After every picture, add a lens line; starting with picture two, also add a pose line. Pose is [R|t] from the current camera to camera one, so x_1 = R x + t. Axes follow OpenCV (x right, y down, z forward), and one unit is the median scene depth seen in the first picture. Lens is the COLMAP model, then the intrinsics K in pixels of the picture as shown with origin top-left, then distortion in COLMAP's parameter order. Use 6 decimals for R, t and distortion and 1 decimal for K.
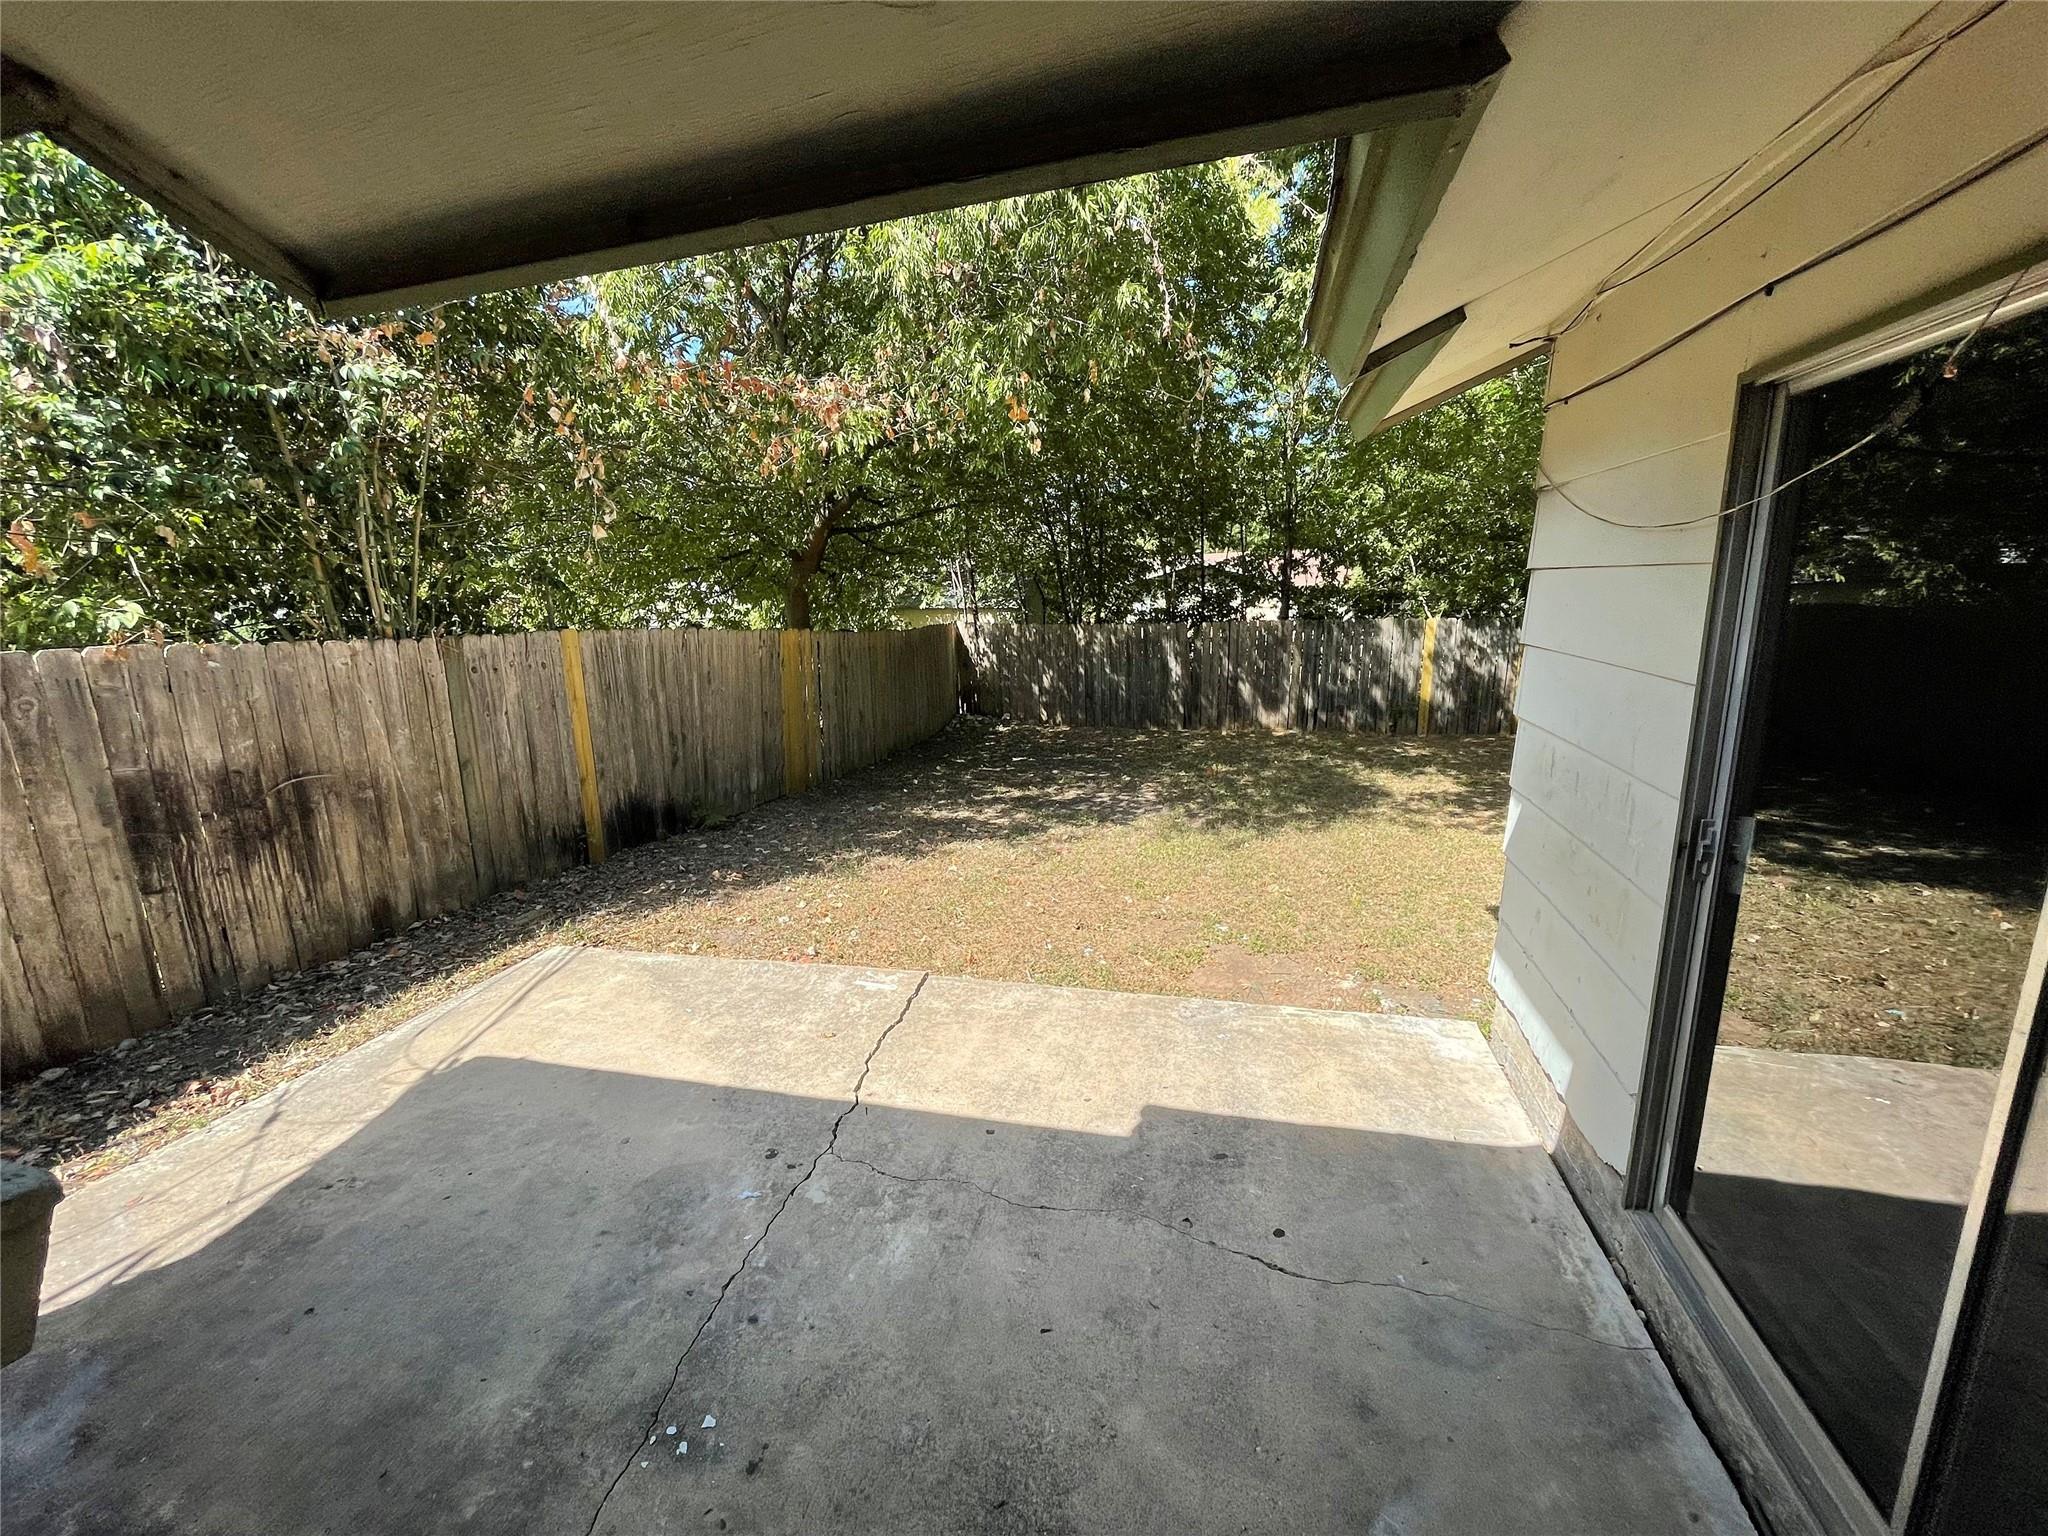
lens RADIAL K [[828.6, 0, 1024.9], [0, 828.6, 772.1], [0, 0, 1]] dist [-0.002534, -0.000240]
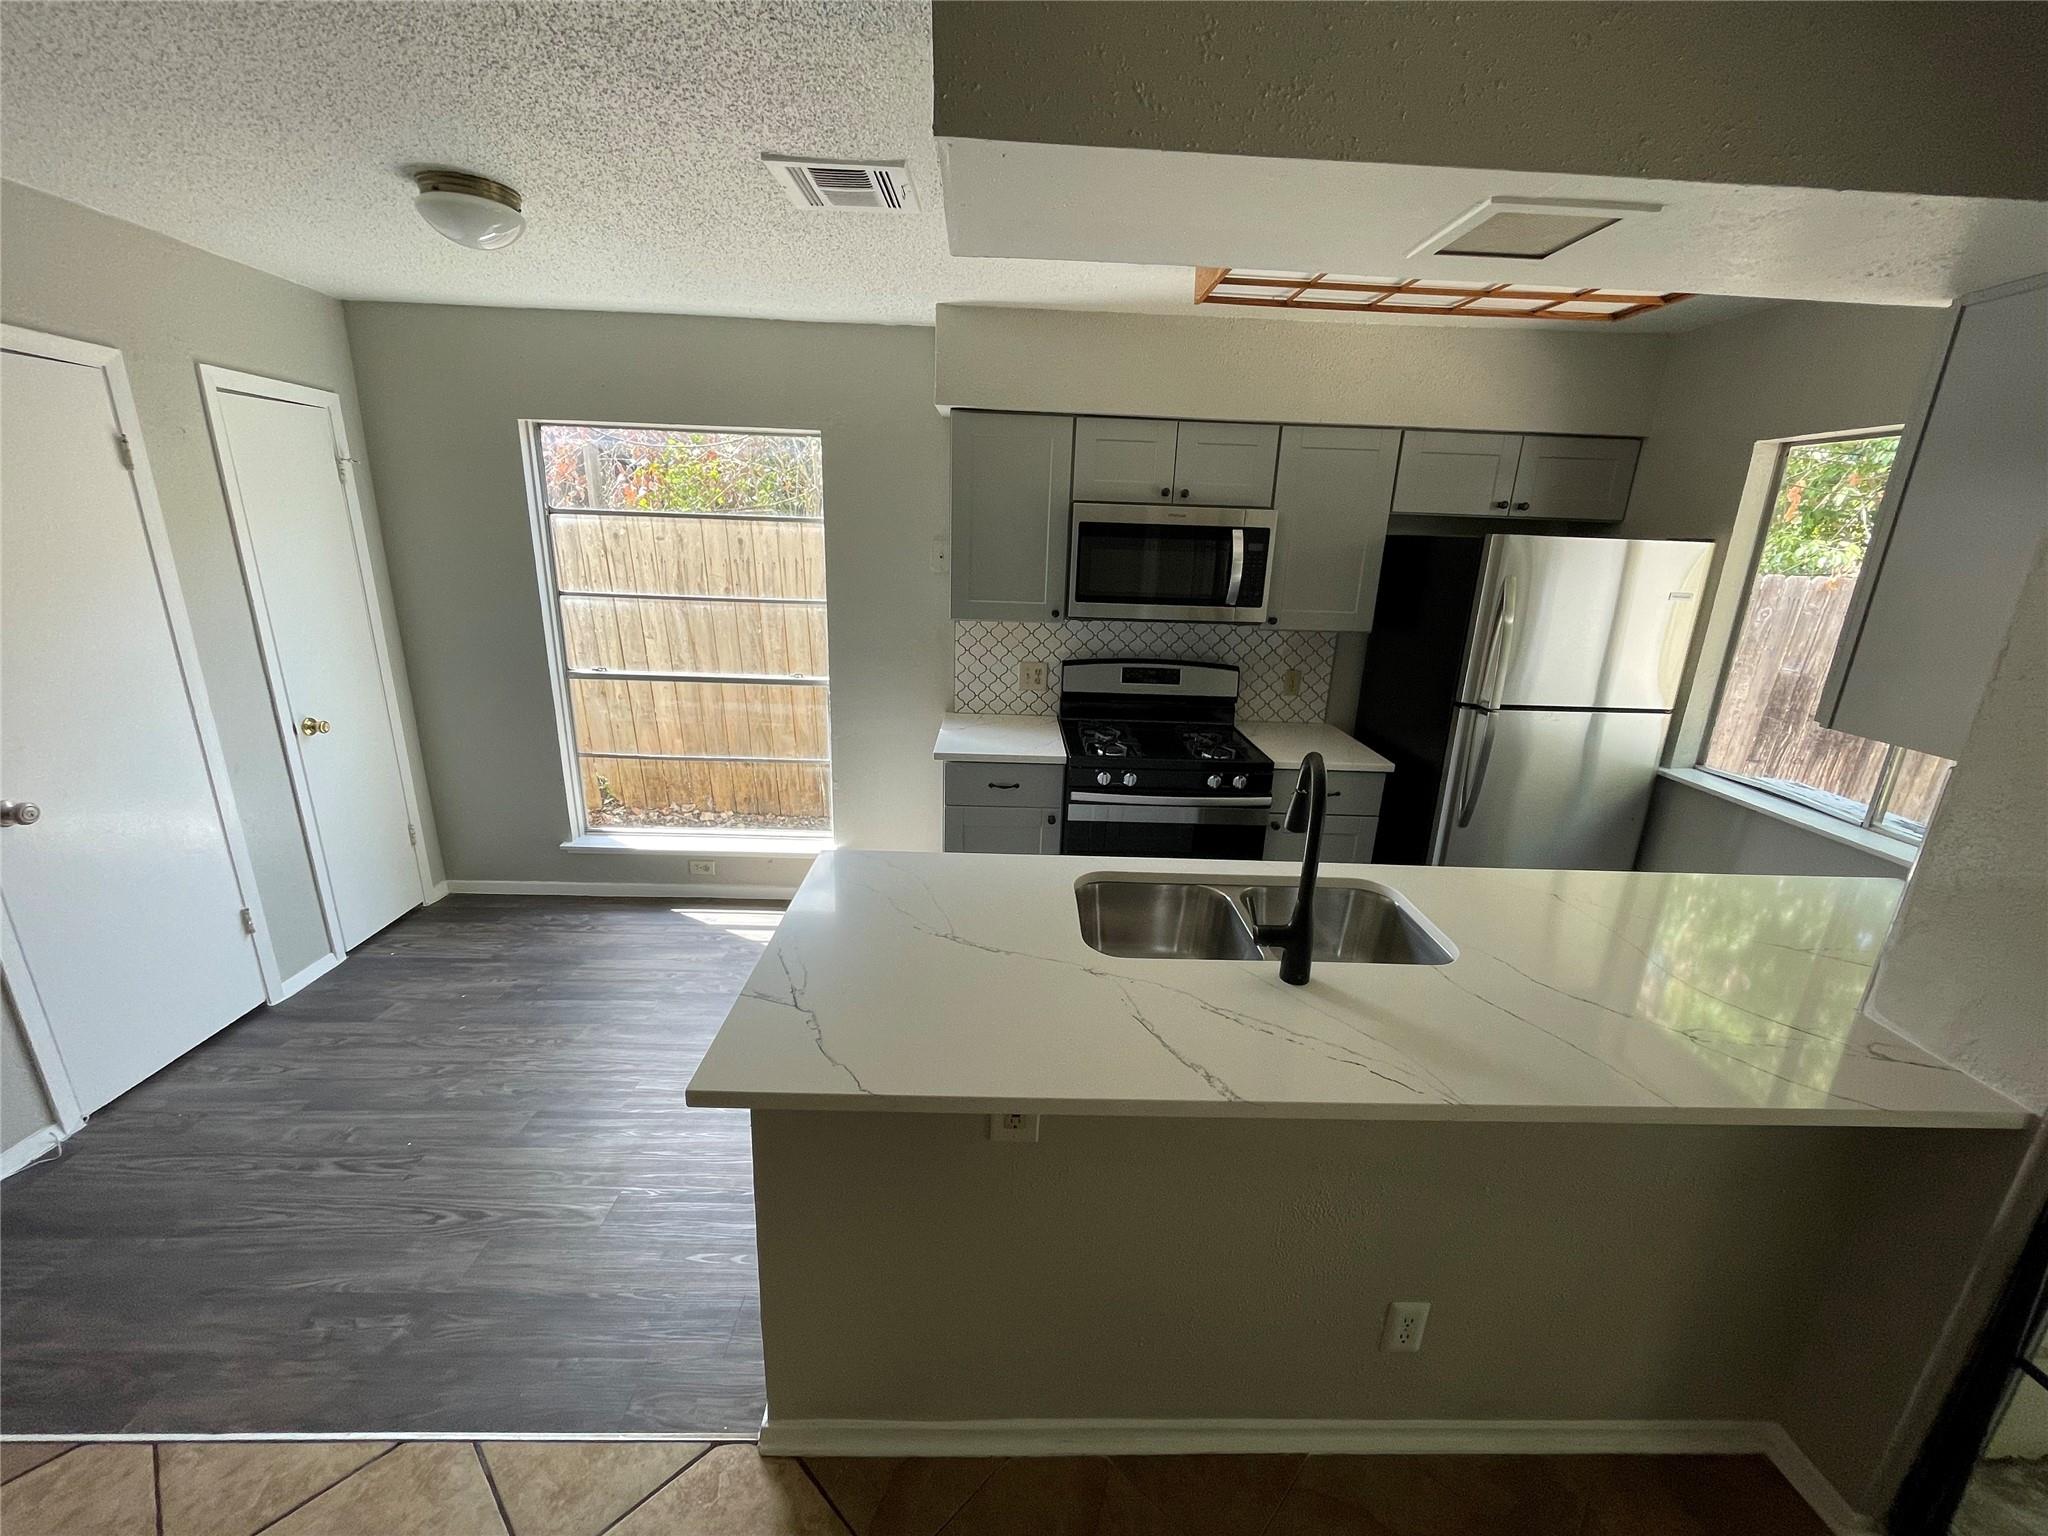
lens RADIAL K [[828.6, 0, 1024.9], [0, 828.6, 772.1], [0, 0, 1]] dist [-0.002534, -0.000240]
pose [[0.282099, 0.327919, -0.901604, -0.127331], [-0.252638, 0.931994, 0.259925, 0.084638], [0.925524, 0.154455, 0.345759, -0.422833]]
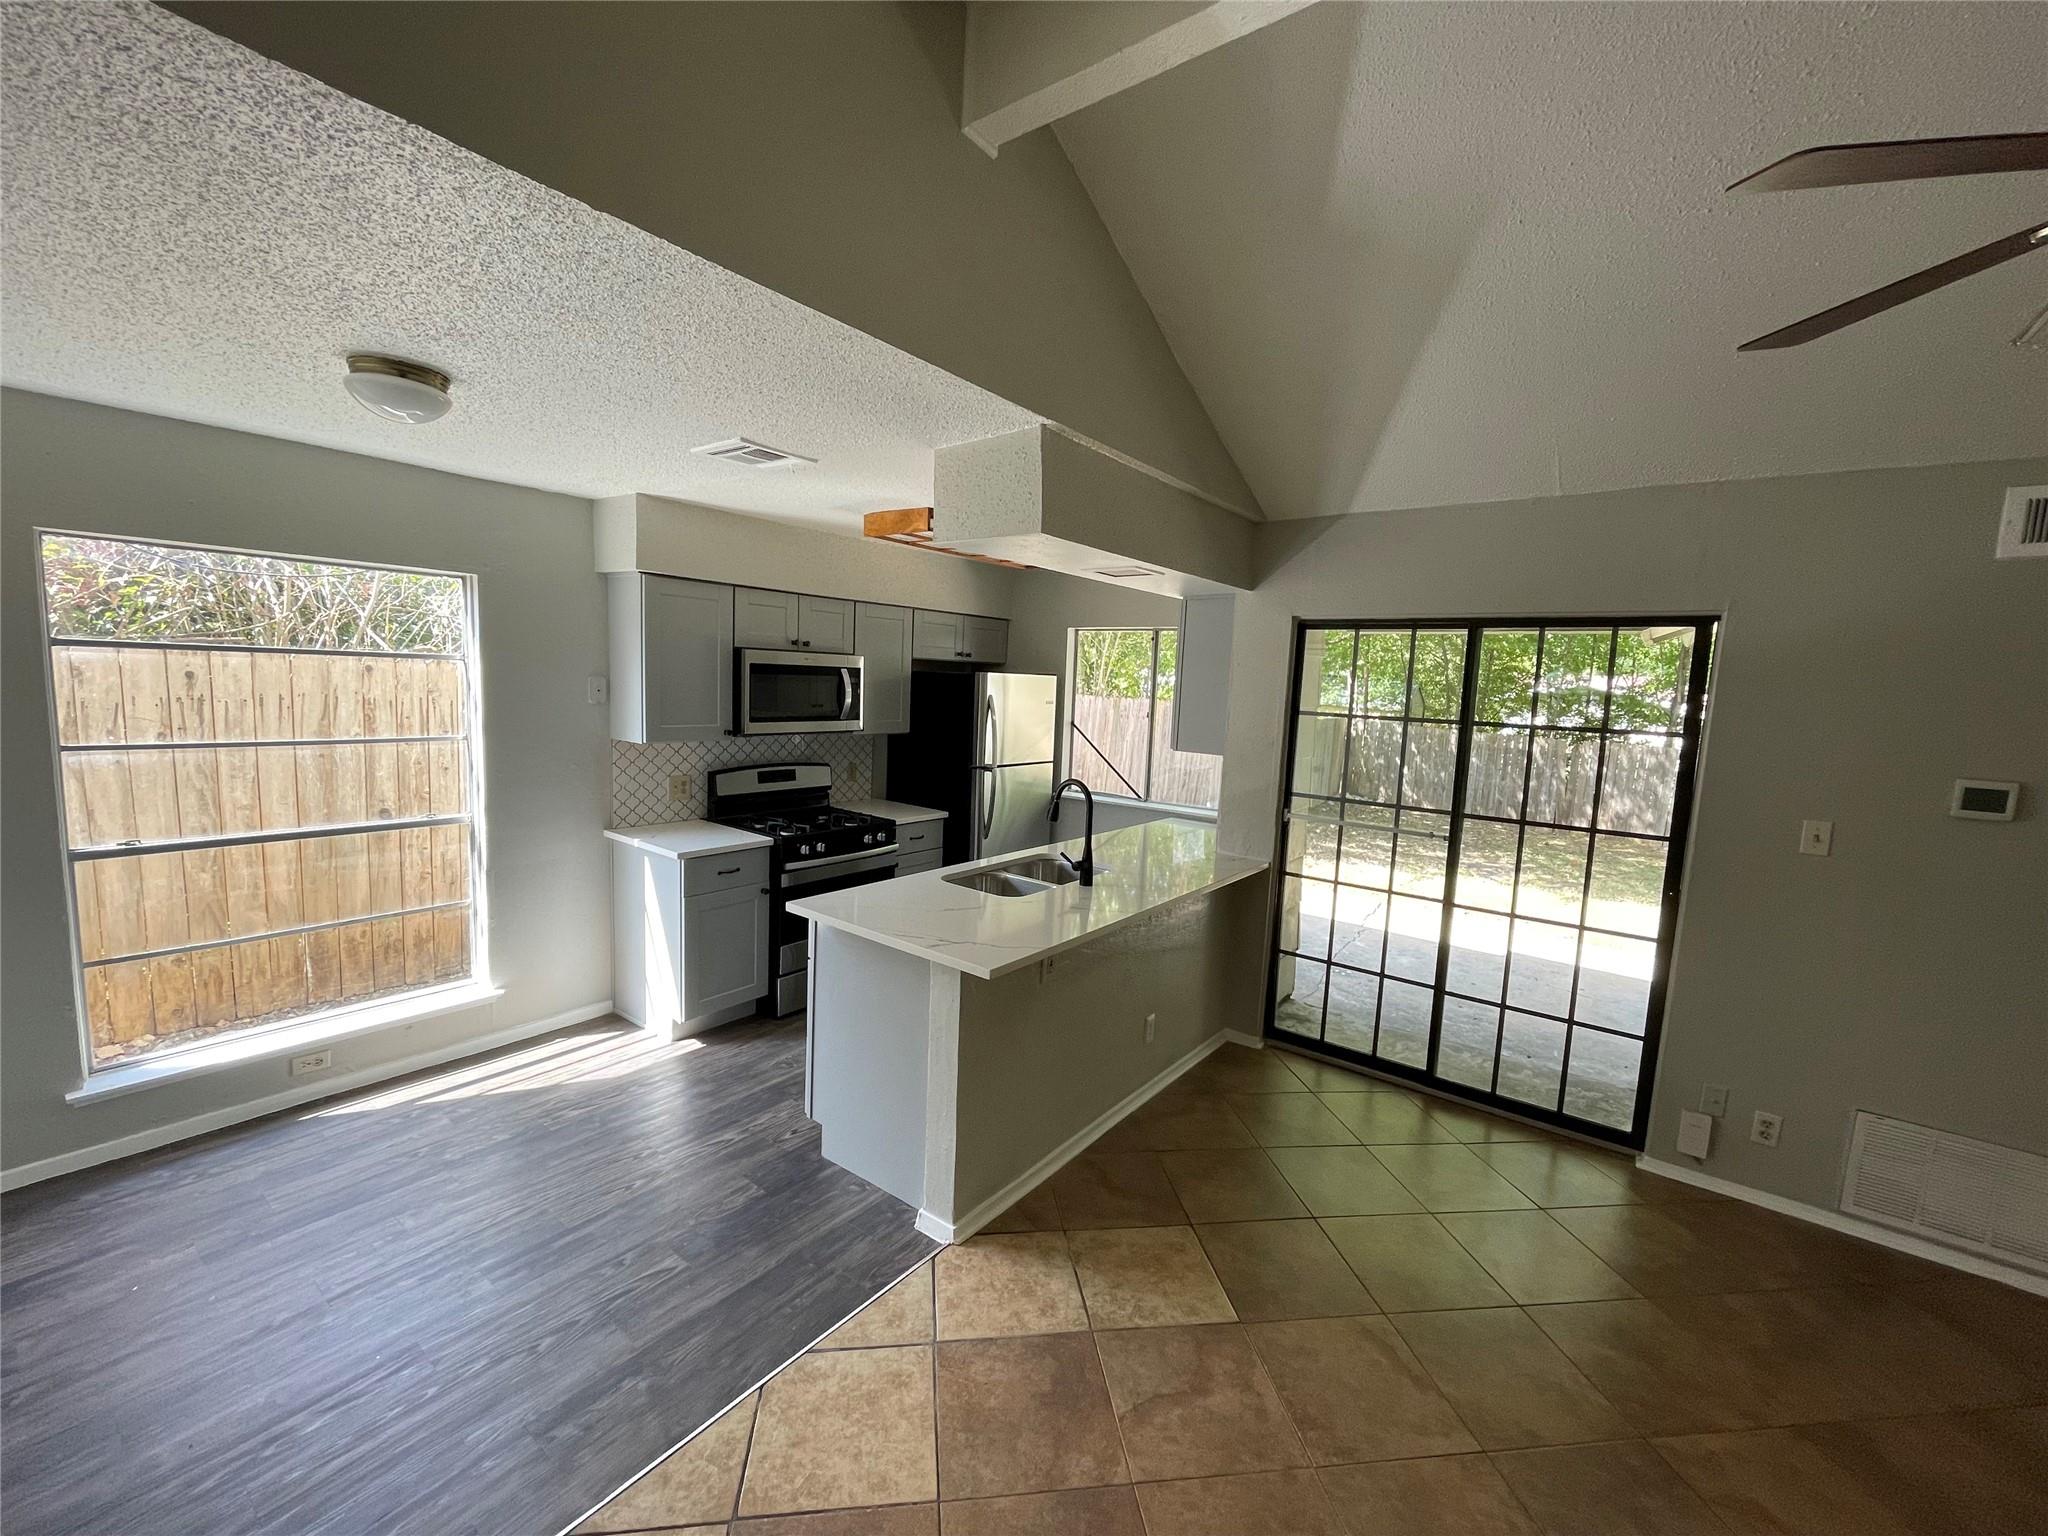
lens RADIAL K [[828.6, 0, 1024.9], [0, 828.6, 772.1], [0, 0, 1]] dist [-0.002534, -0.000240]
pose [[0.919993, 0.129218, -0.370021, -0.166402], [-0.165933, 0.983718, -0.069031, 0.175223], [0.355076, 0.124907, 0.926455, -0.834362]]
